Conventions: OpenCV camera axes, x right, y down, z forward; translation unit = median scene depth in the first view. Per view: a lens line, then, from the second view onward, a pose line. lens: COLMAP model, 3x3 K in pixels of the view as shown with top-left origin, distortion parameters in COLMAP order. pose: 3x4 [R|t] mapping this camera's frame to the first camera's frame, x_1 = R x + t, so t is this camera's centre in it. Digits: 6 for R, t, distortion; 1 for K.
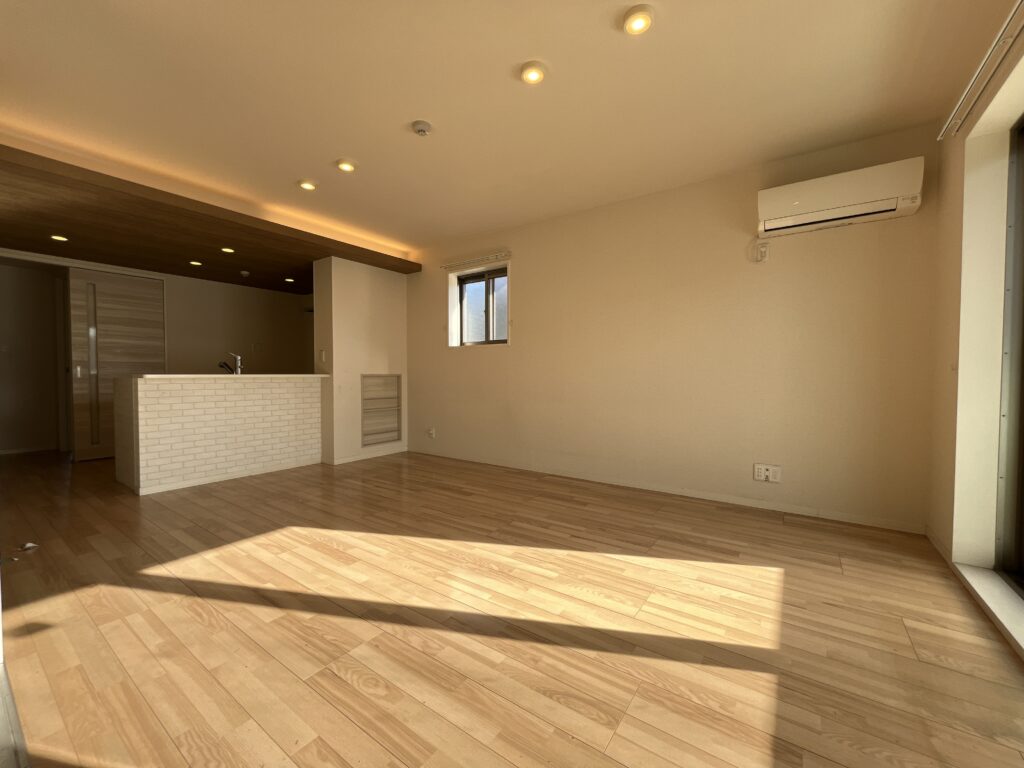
lens RADIAL K [[411.7, 0, 510.9], [0, 411.7, 385.4], [0, 0, 1]] dist [-0.007276, 0.000715]
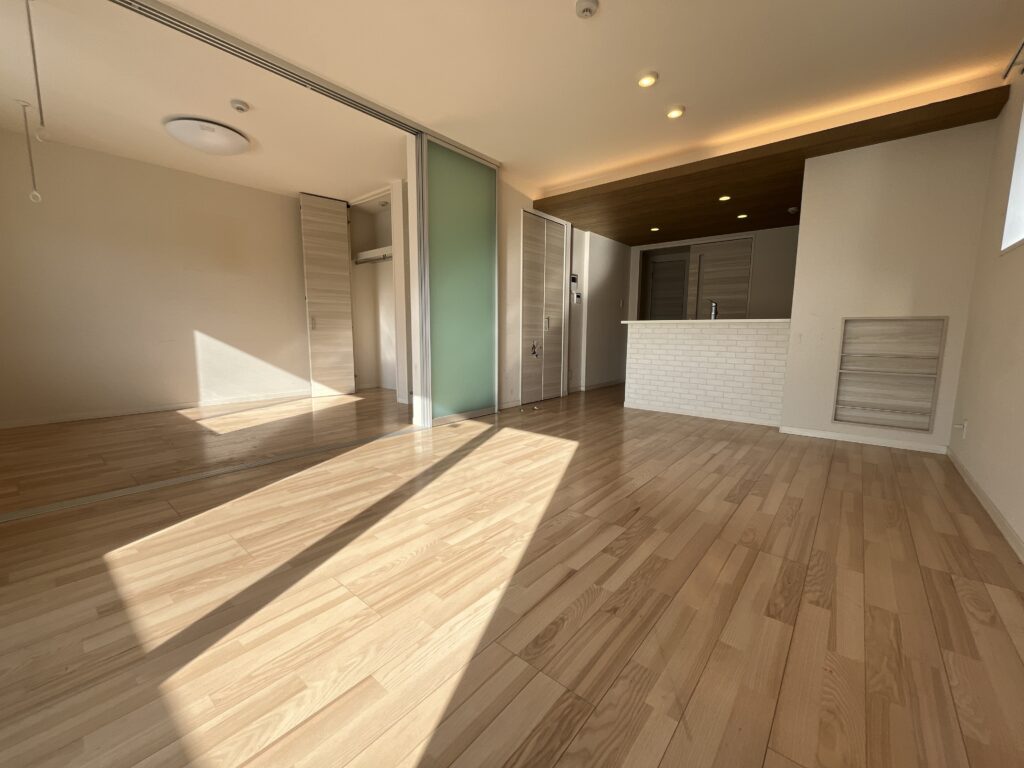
lens RADIAL K [[411.7, 0, 506.1], [0, 411.7, 384.2], [0, 0, 1]] dist [-0.007276, 0.000715]
pose [[-0.087416, 0.125519, -0.988232, 0.784298], [-0.033829, 0.991084, 0.128874, 0.030048], [0.995597, 0.044697, -0.082390, 1.038811]]
